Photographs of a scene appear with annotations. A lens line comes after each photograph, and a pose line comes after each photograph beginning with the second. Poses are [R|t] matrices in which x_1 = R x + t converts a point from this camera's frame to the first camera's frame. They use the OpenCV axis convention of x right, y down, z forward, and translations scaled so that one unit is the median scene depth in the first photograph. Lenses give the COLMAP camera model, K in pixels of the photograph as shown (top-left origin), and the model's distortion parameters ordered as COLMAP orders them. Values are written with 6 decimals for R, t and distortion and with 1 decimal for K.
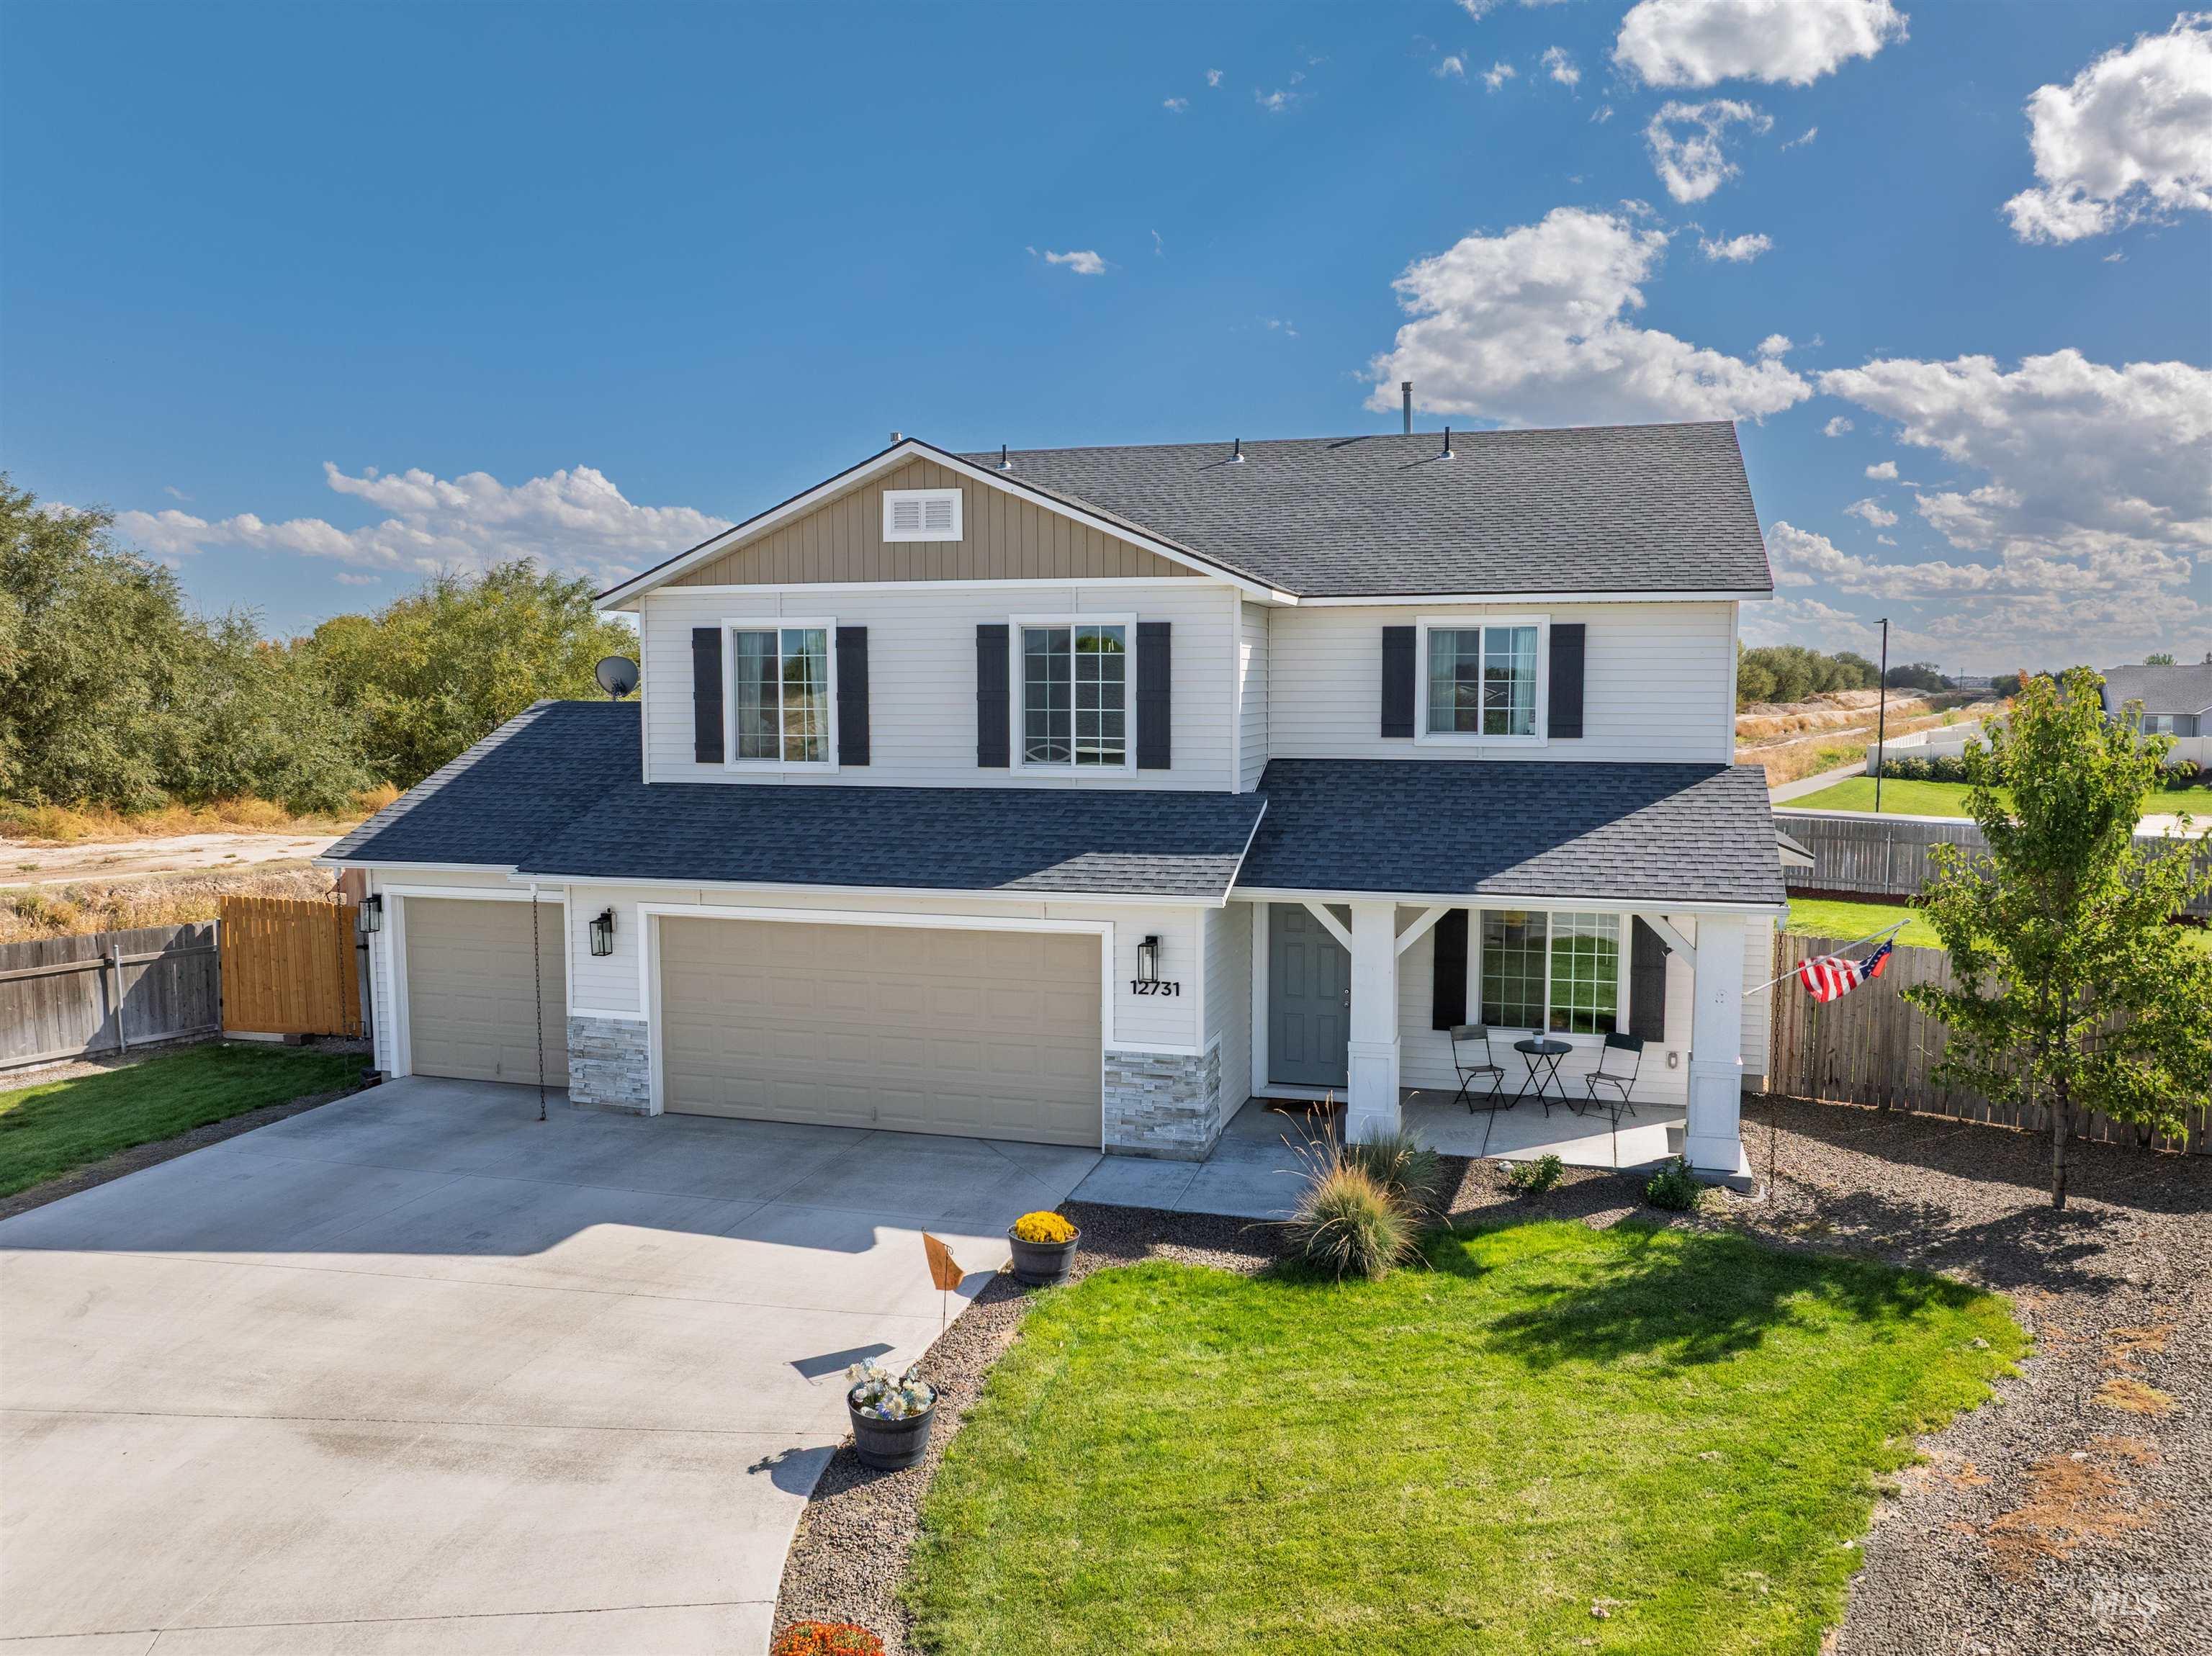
lens RADIAL K [[1668.6, 0, 1106.0], [0, 1668.6, 828.0], [0, 0, 1]] dist [-0.030531, -0.001297]
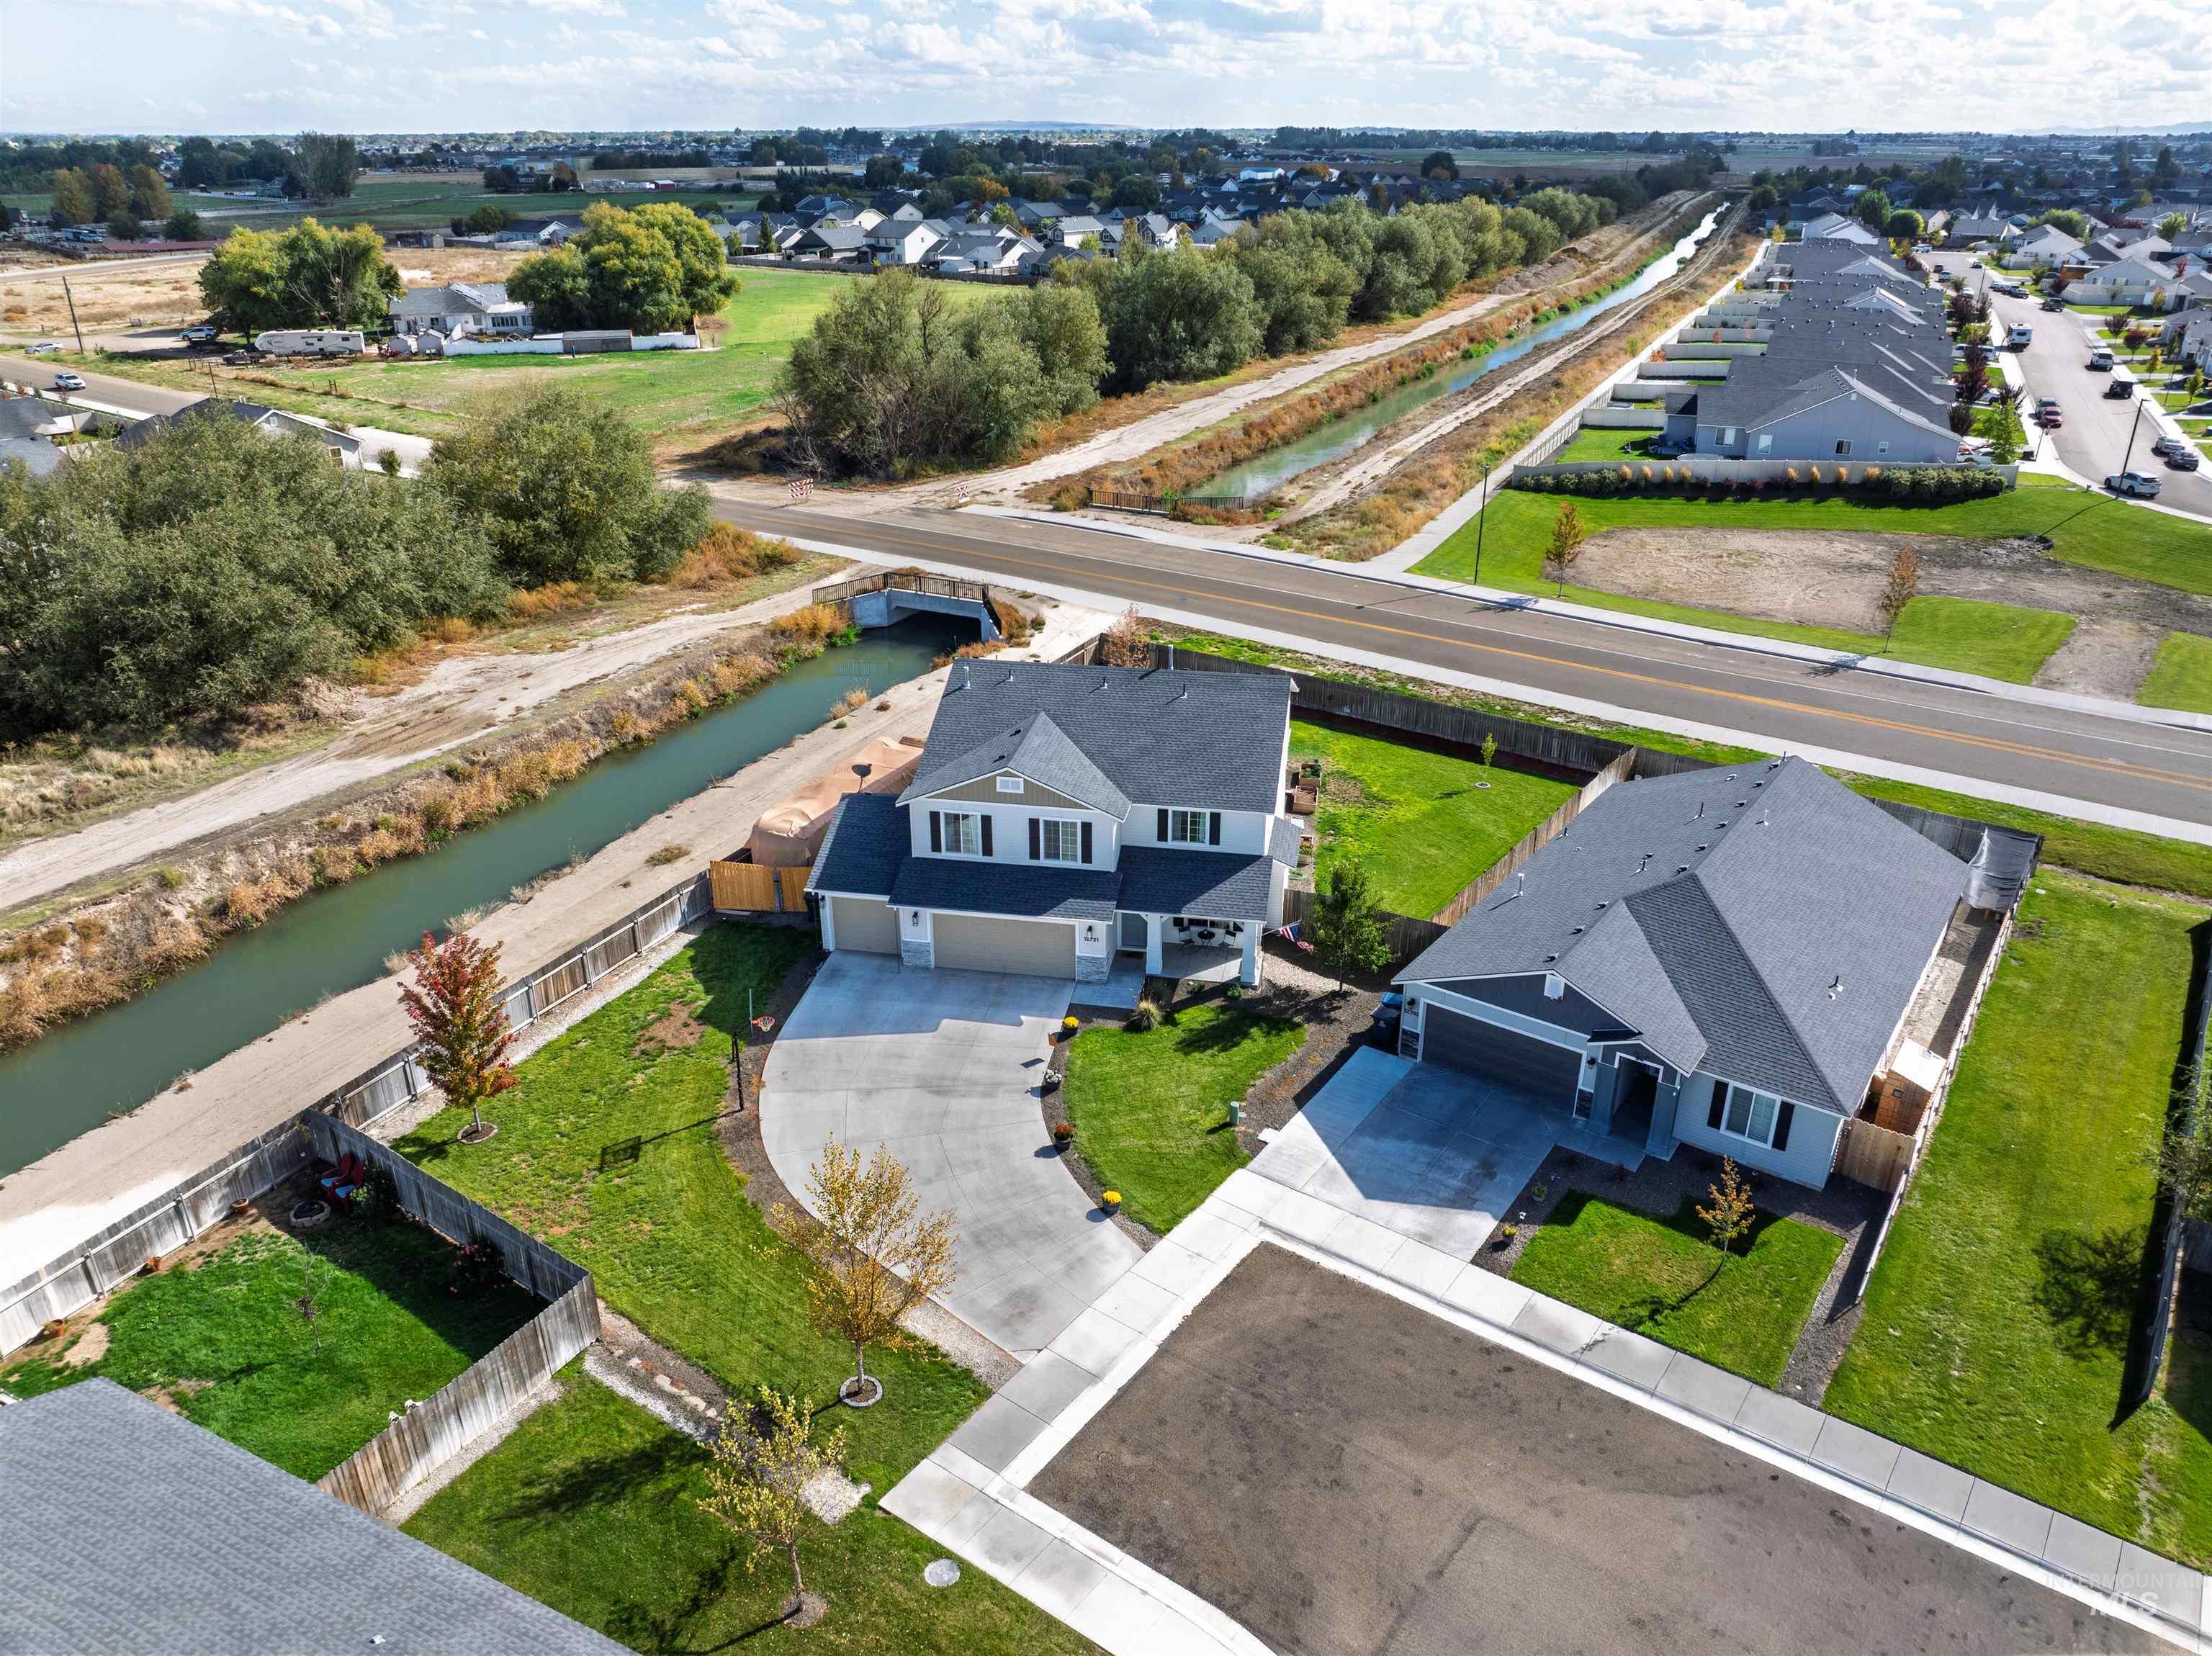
lens RADIAL K [[1668.6, 0, 1106.0], [0, 1668.6, 828.0], [0, 0, 1]] dist [-0.030531, -0.001297]
pose [[0.993106, -0.045898, 0.107856, -0.269558], [0.007345, 0.942709, 0.333535, -1.136922], [-0.116985, -0.330444, 0.936548, -1.932675]]
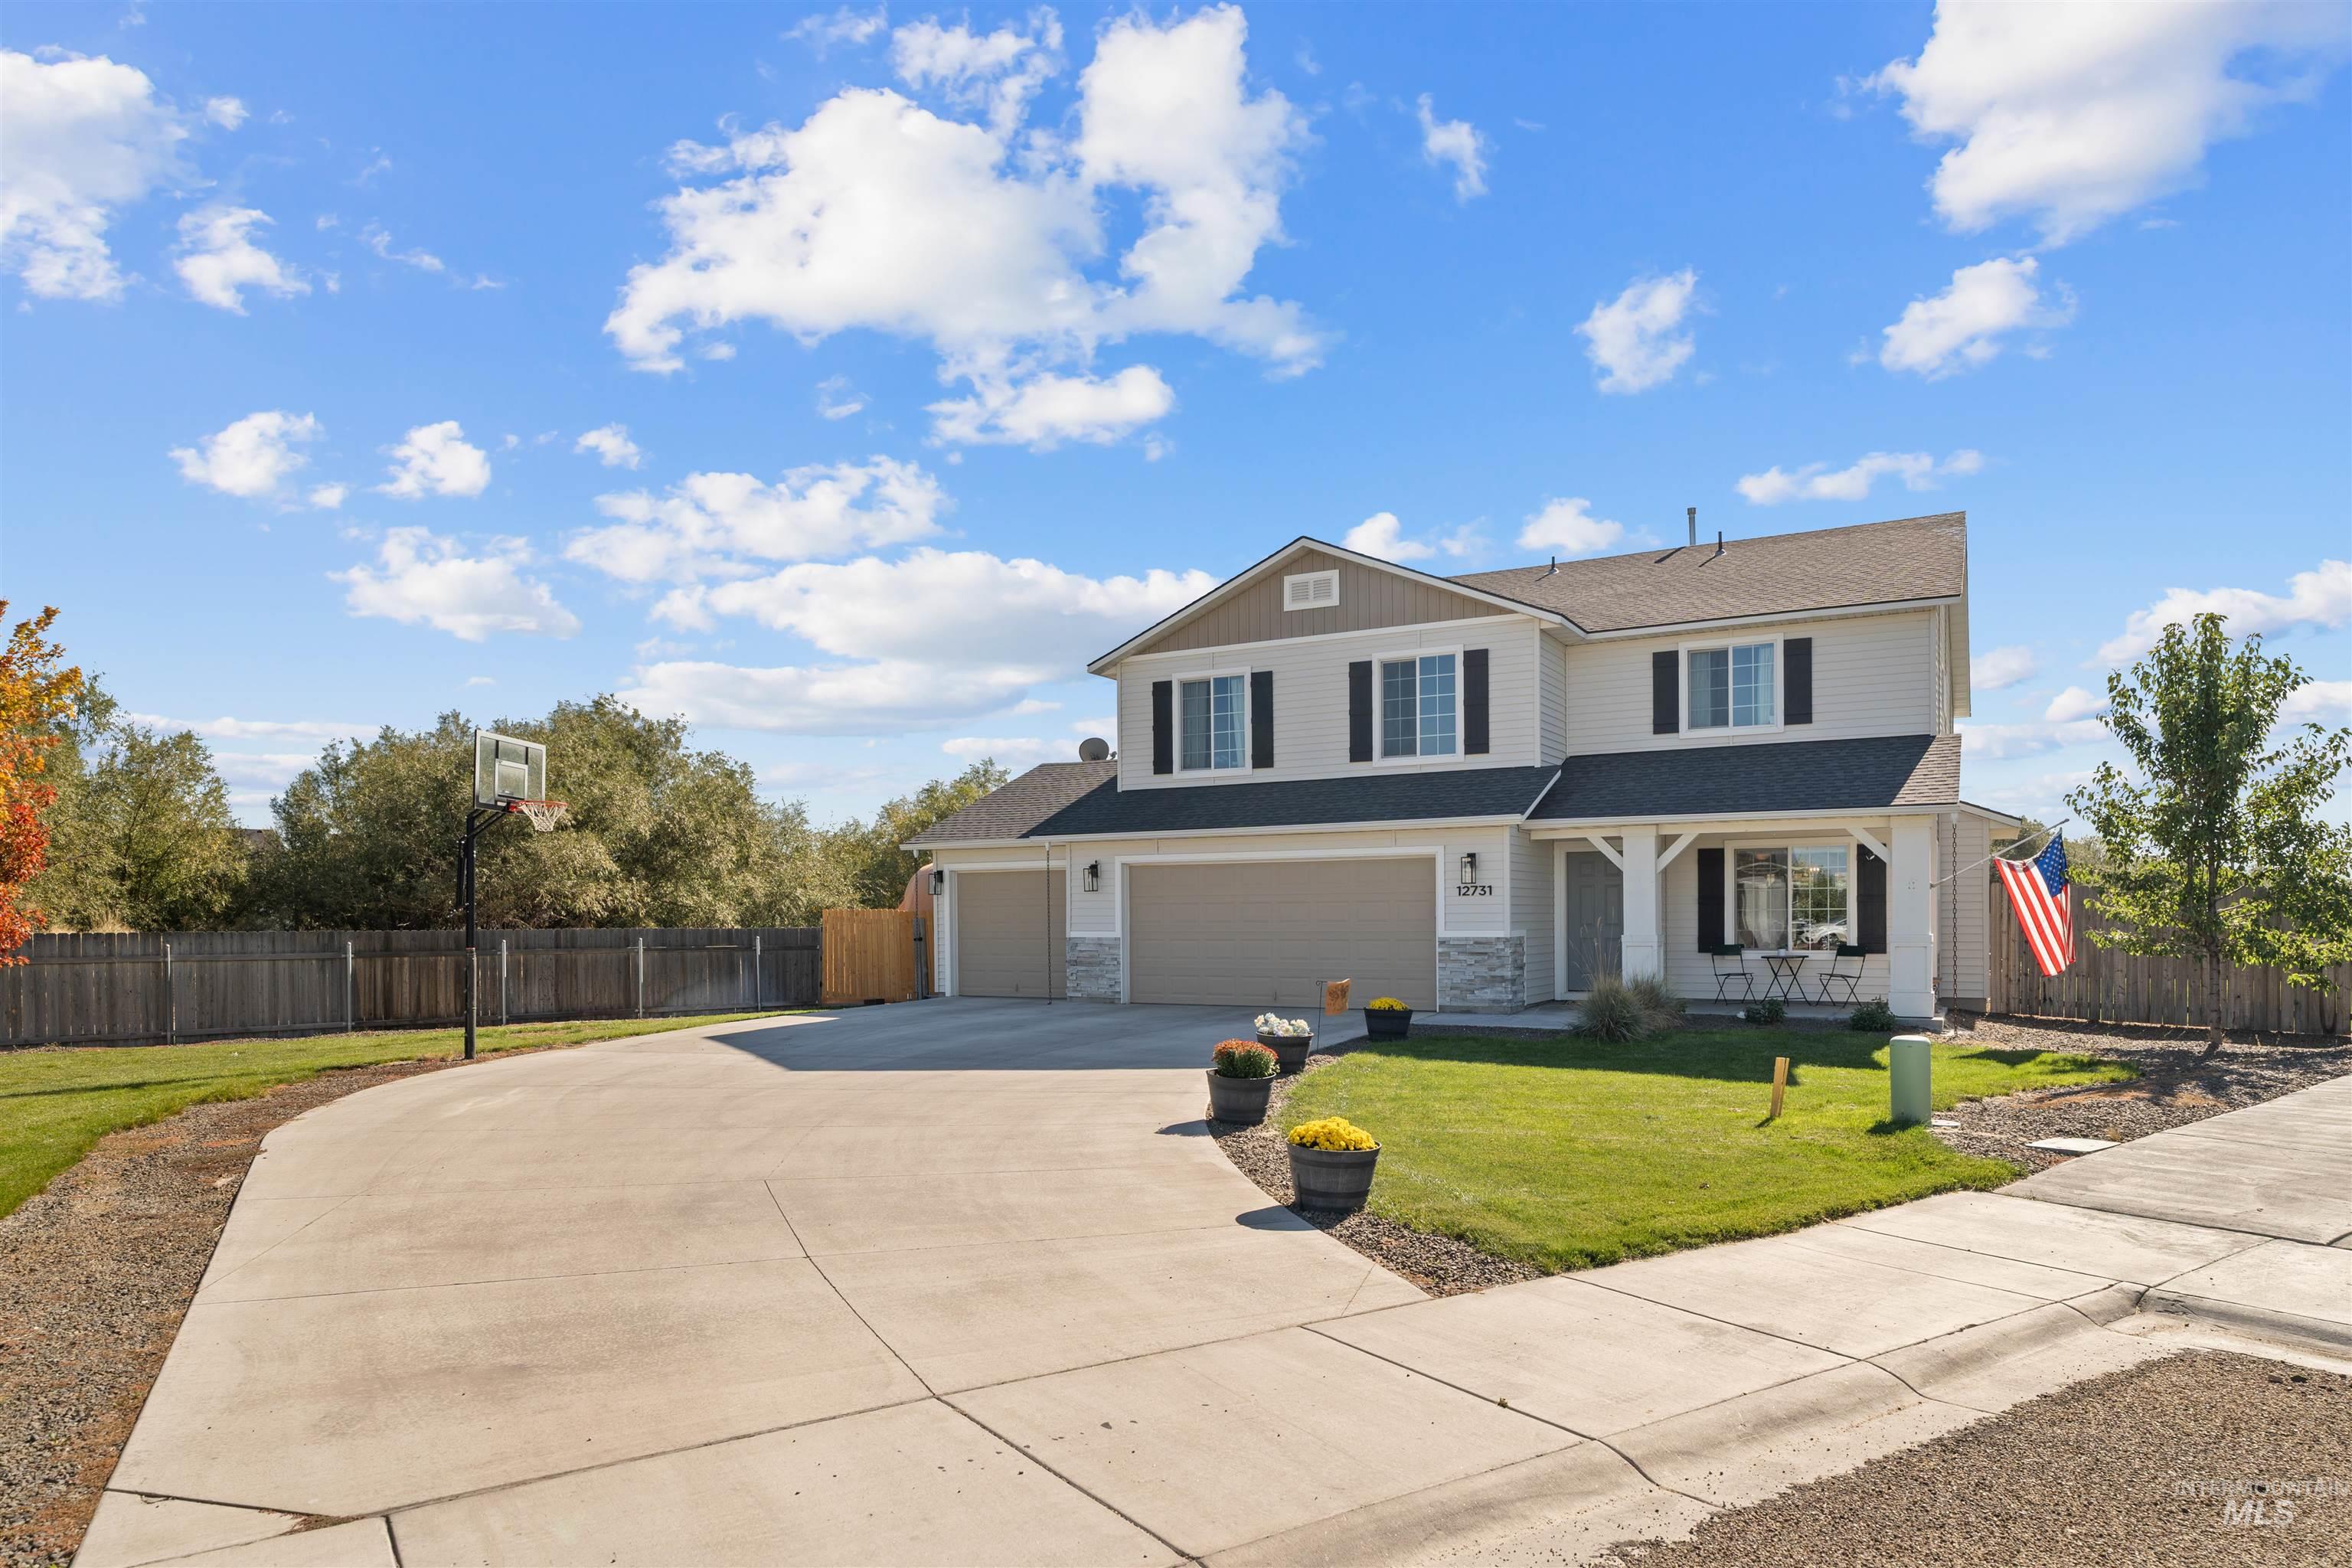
lens RADIAL K [[1478.4, 0, 1108.5], [0, 1478.4, 910.2], [0, 0, 1]] dist [-0.003801, 0.000649]
pose [[0.969009, -0.004613, -0.246984, 0.033914], [-0.016691, 0.996318, -0.084096, 0.197435], [0.246462, 0.085612, 0.965364, -0.249841]]
